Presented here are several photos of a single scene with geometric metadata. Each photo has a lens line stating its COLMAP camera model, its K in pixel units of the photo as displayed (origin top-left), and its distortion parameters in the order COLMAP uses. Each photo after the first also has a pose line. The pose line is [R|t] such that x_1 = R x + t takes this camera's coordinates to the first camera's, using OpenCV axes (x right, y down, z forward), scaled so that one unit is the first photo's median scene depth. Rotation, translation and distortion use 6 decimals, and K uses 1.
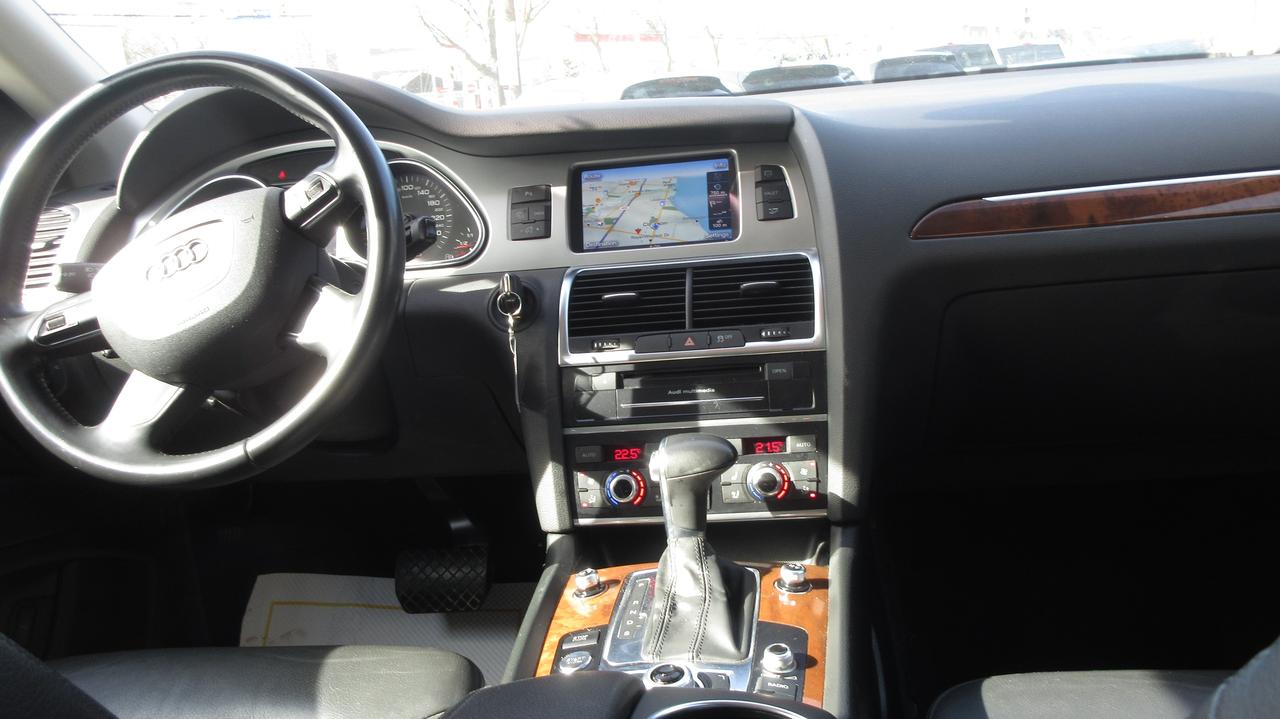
lens RADIAL K [[1101.0, 0, 638.8], [0, 1101.0, 360.6], [0, 0, 1]] dist [0.051657, 0.008060]
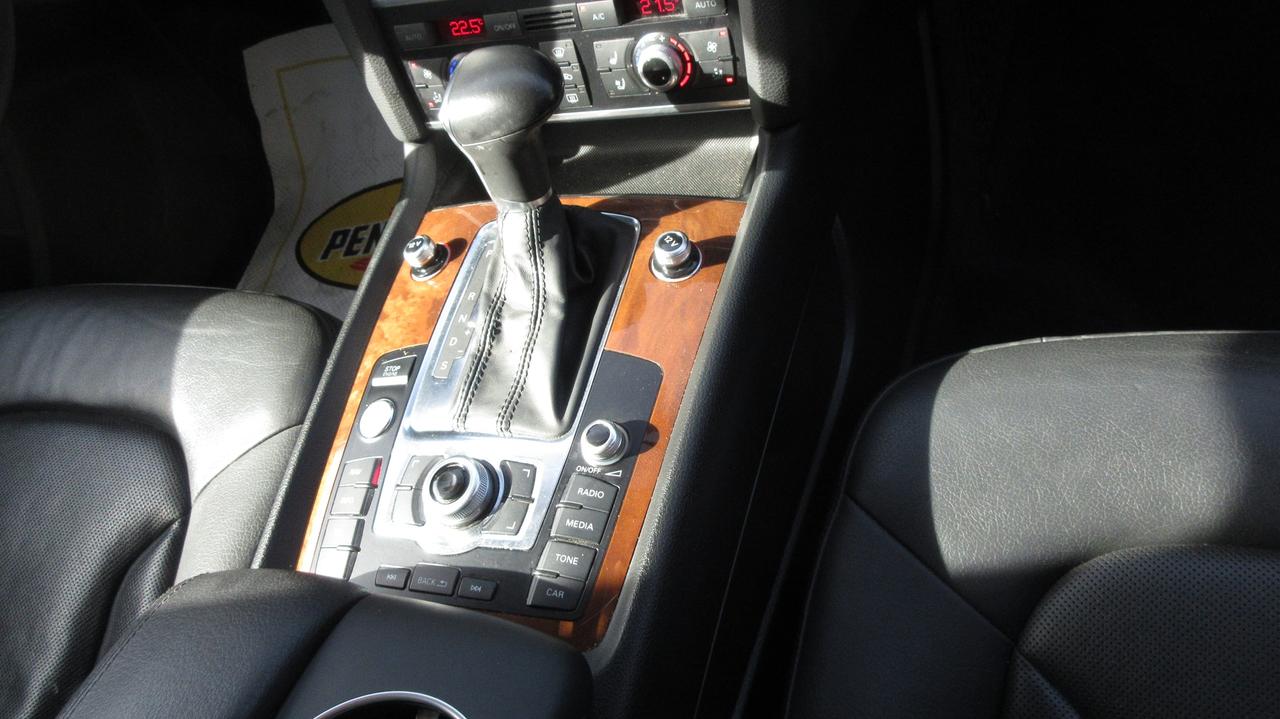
lens RADIAL K [[1101.0, 0, 640.4], [0, 1101.0, 358.9], [0, 0, 1]] dist [0.051657, 0.008060]
pose [[0.959858, -0.028210, -0.279064, 0.282402], [0.209063, 0.735240, 0.644760, -0.184968], [0.186991, -0.677220, 0.711624, 0.420007]]
